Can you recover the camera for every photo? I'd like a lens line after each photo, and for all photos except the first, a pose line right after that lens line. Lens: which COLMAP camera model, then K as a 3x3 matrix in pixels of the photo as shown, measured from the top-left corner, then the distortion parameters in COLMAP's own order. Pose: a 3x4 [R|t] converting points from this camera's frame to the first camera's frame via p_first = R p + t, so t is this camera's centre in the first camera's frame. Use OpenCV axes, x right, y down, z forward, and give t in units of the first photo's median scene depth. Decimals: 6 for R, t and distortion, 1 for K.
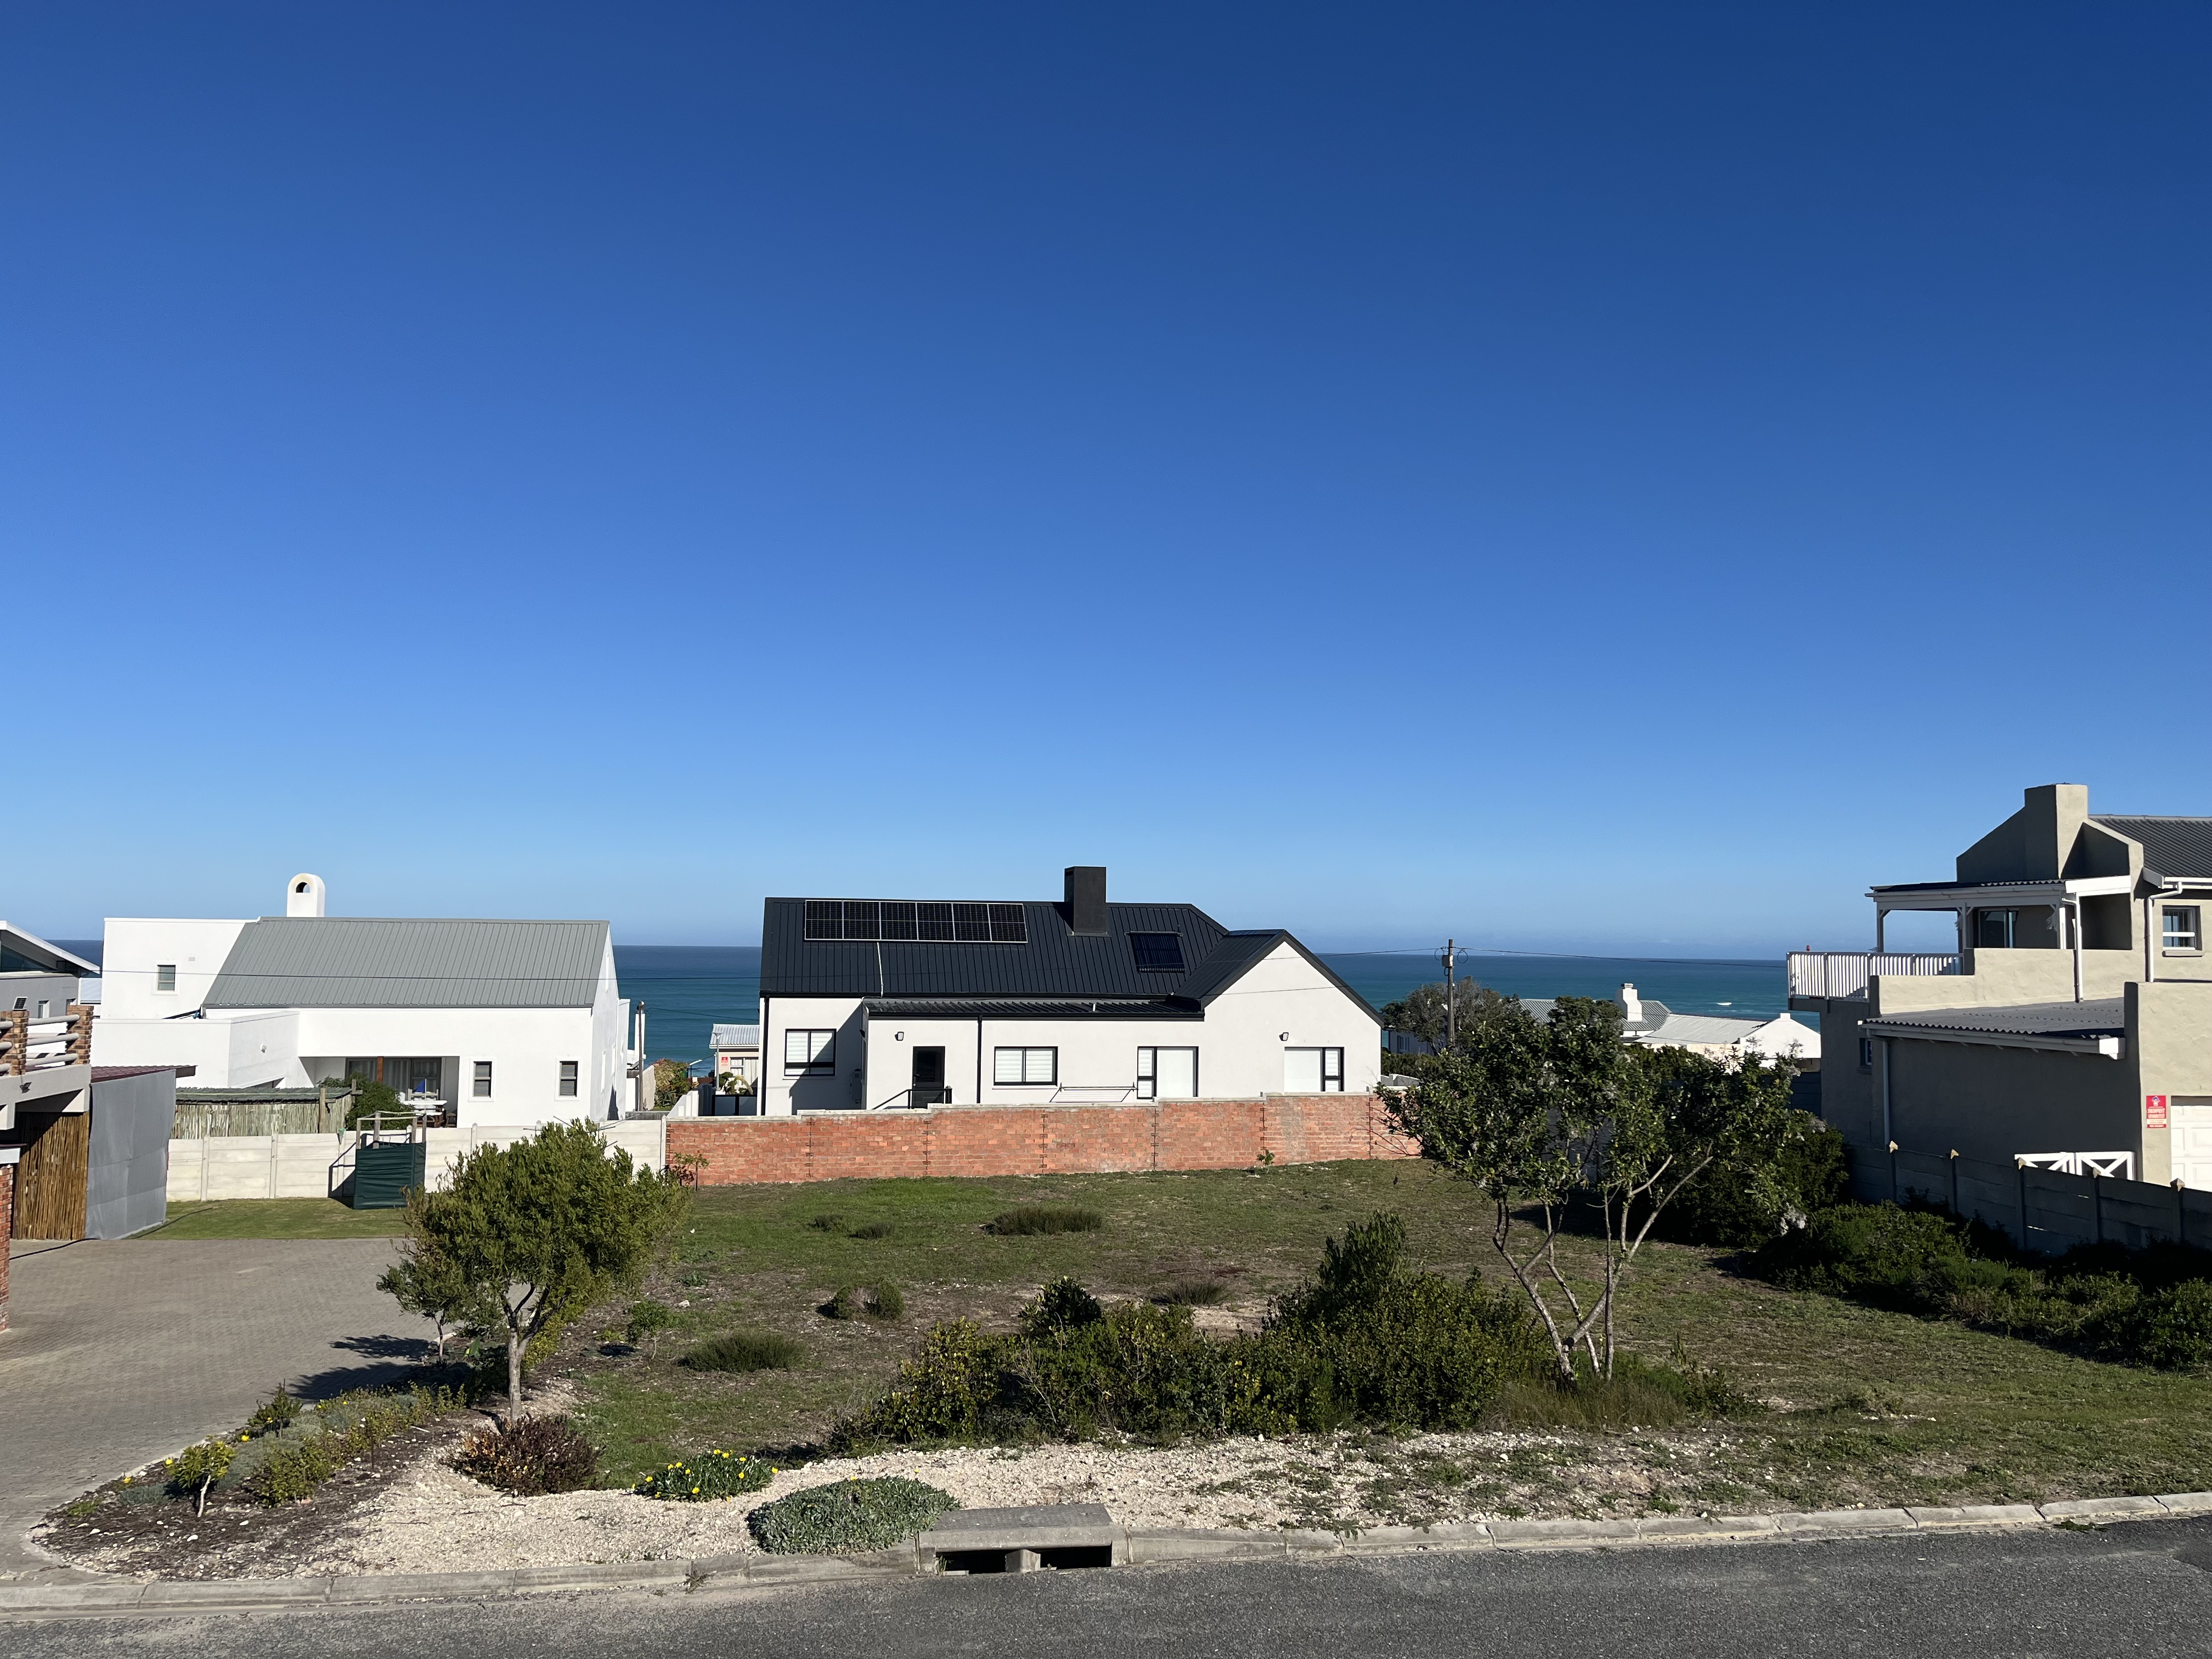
lens RADIAL K [[1669.4, 0, 1105.5], [0, 1669.4, 842.2], [0, 0, 1]] dist [0.077346, -0.098787]
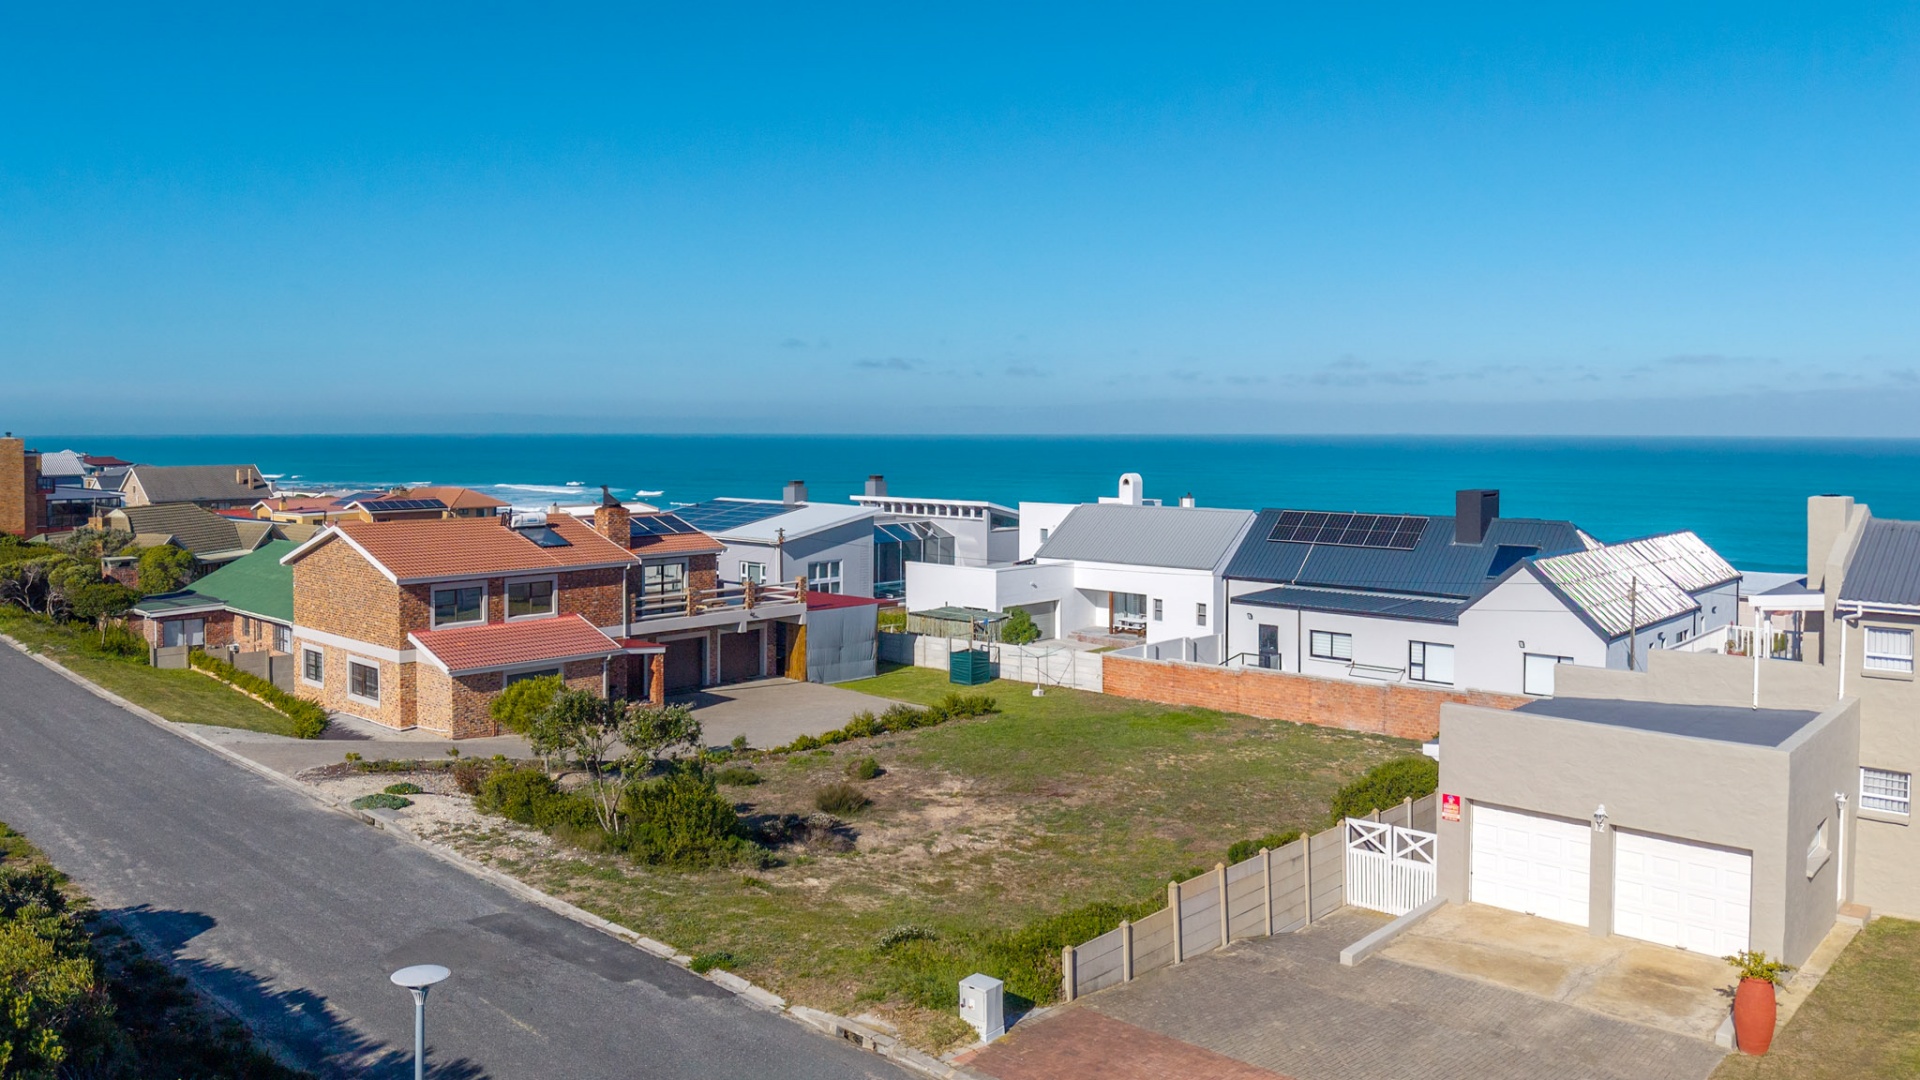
lens RADIAL K [[1394.9, 0, 953.5], [0, 1394.9, 437.3], [0, 0, 1]] dist [0.004466, -0.077608]
pose [[0.596894, -0.006907, -0.802291, 0.753560], [0.056669, 0.997828, 0.033571, -0.104469], [0.800316, -0.065504, 0.595989, 0.066317]]
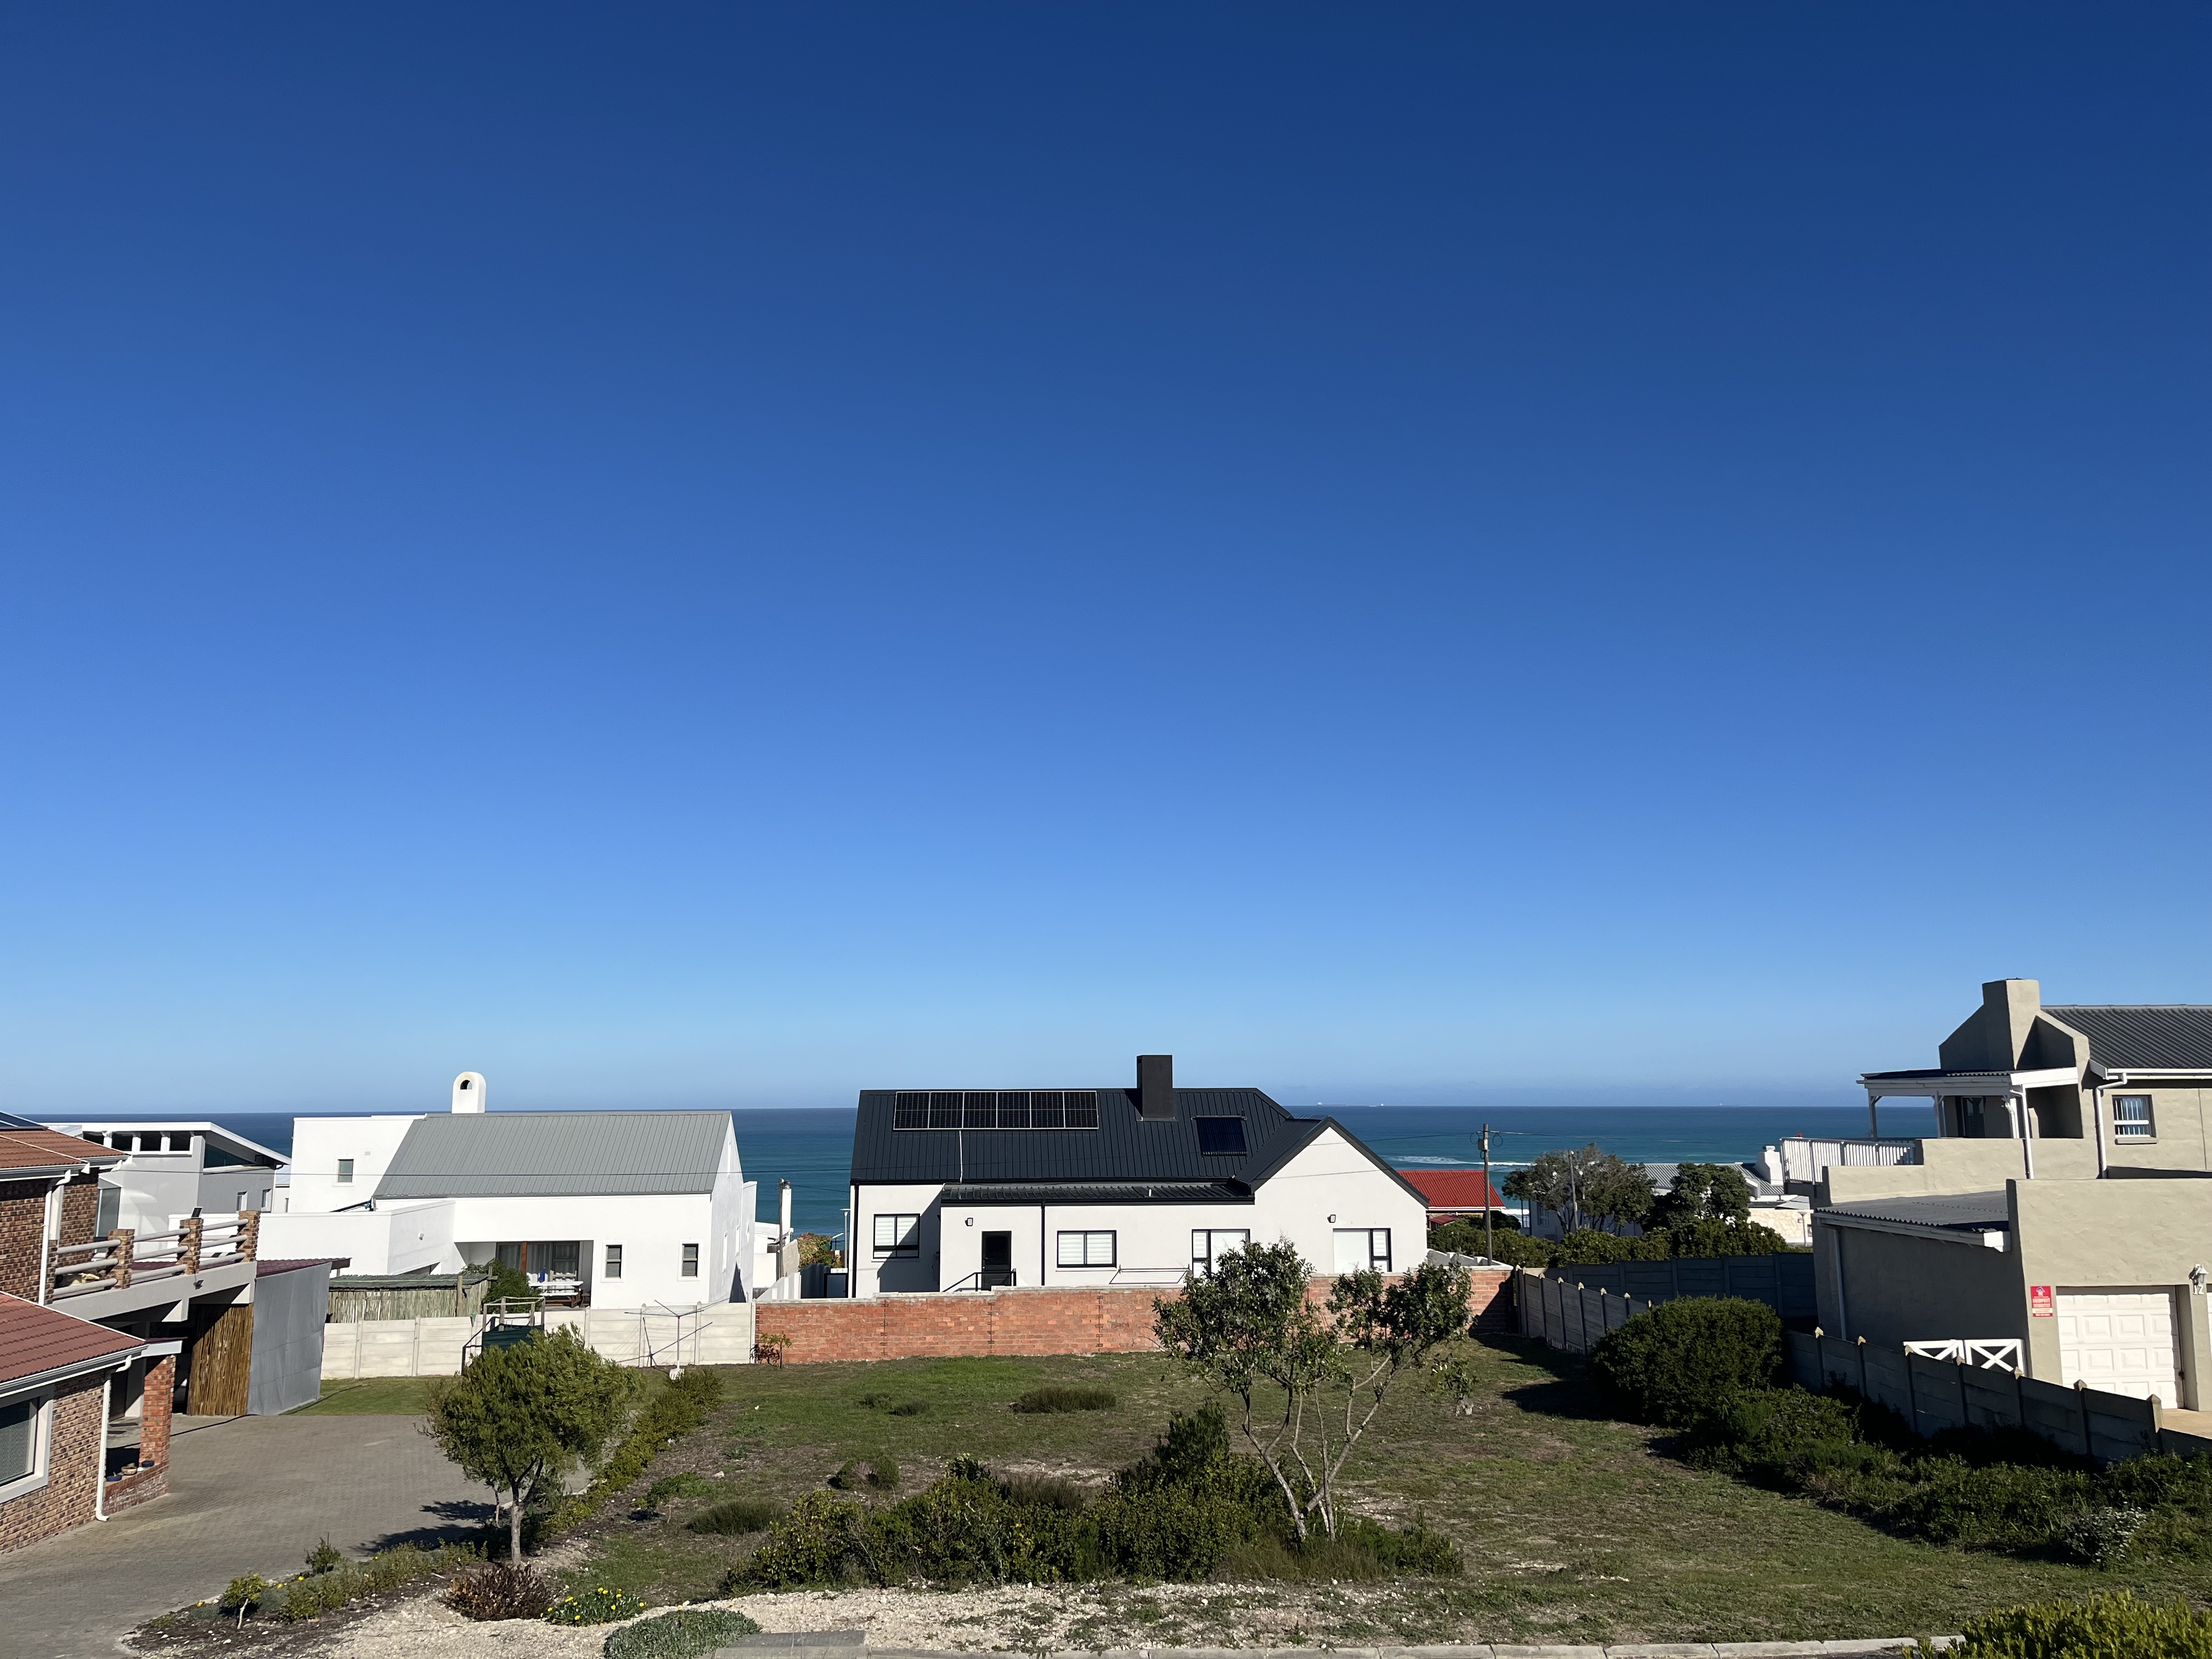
lens RADIAL K [[1669.4, 0, 1105.5], [0, 1669.4, 842.2], [0, 0, 1]] dist [0.077346, -0.098787]
pose [[0.994111, -0.032038, -0.103522, 0.090591], [0.022325, 0.995355, -0.093651, -0.027155], [0.106042, 0.090789, 0.990208, -0.097822]]
